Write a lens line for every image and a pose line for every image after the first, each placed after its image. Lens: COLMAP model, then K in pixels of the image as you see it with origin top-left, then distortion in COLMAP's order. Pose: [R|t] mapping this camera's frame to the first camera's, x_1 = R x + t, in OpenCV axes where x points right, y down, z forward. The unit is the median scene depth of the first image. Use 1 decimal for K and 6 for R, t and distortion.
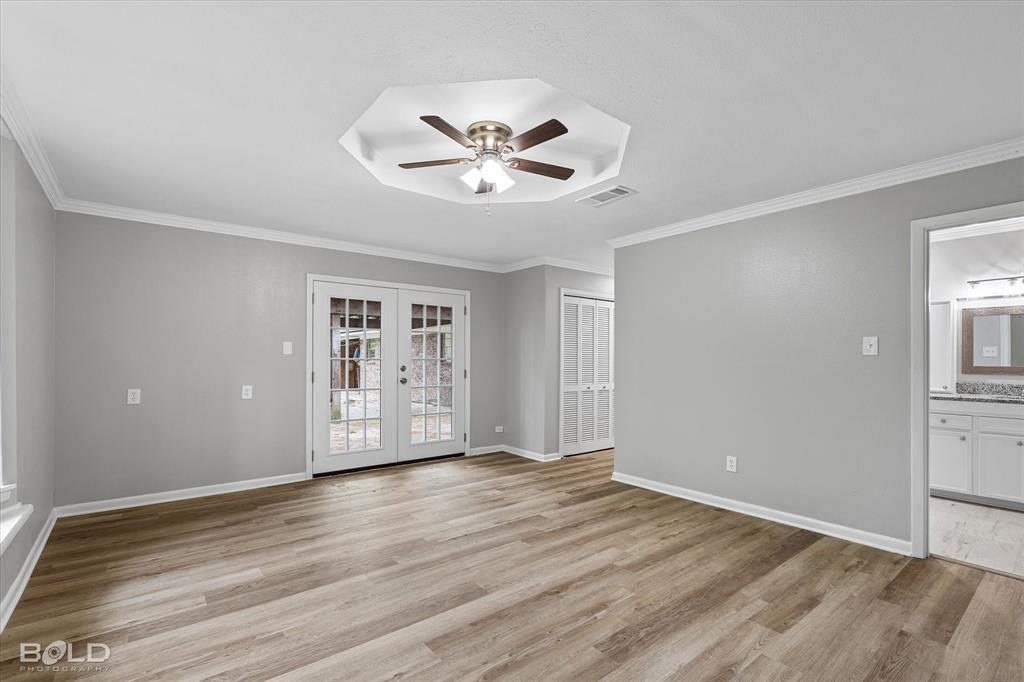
lens RADIAL K [[461.3, 0, 508.3], [0, 461.3, 359.0], [0, 0, 1]] dist [-0.000532, -0.000064]
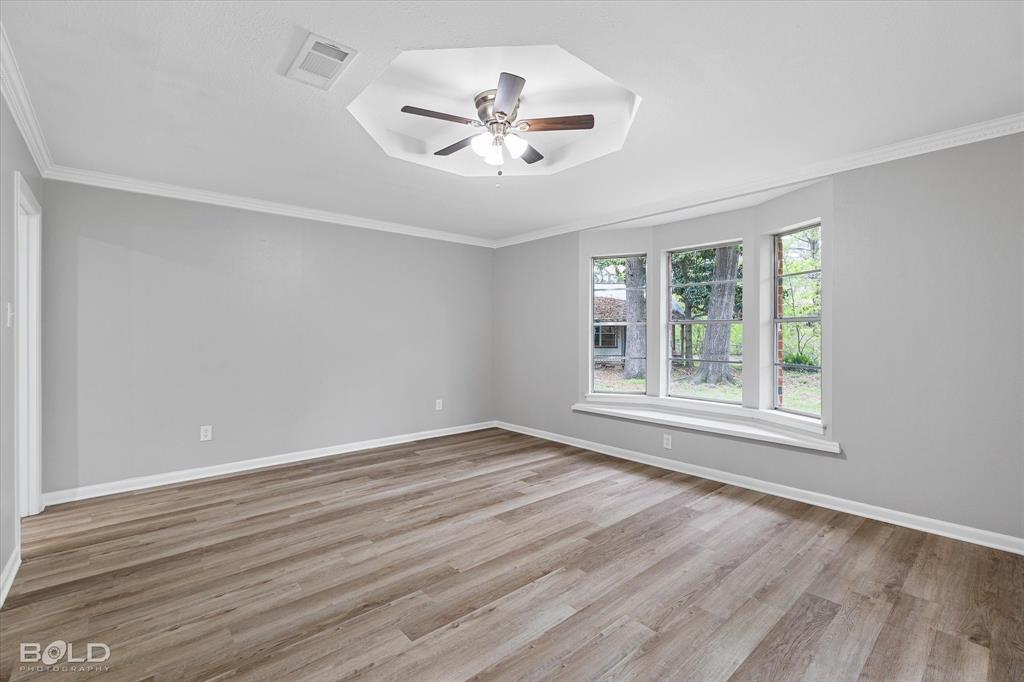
lens RADIAL K [[461.3, 0, 511.4], [0, 461.3, 338.3], [0, 0, 1]] dist [-0.000532, -0.000064]
pose [[-0.998854, -0.002640, -0.047782, -0.025420], [-0.002955, 0.999974, 0.006539, -0.009908], [0.047763, 0.006672, -0.998836, 2.020889]]
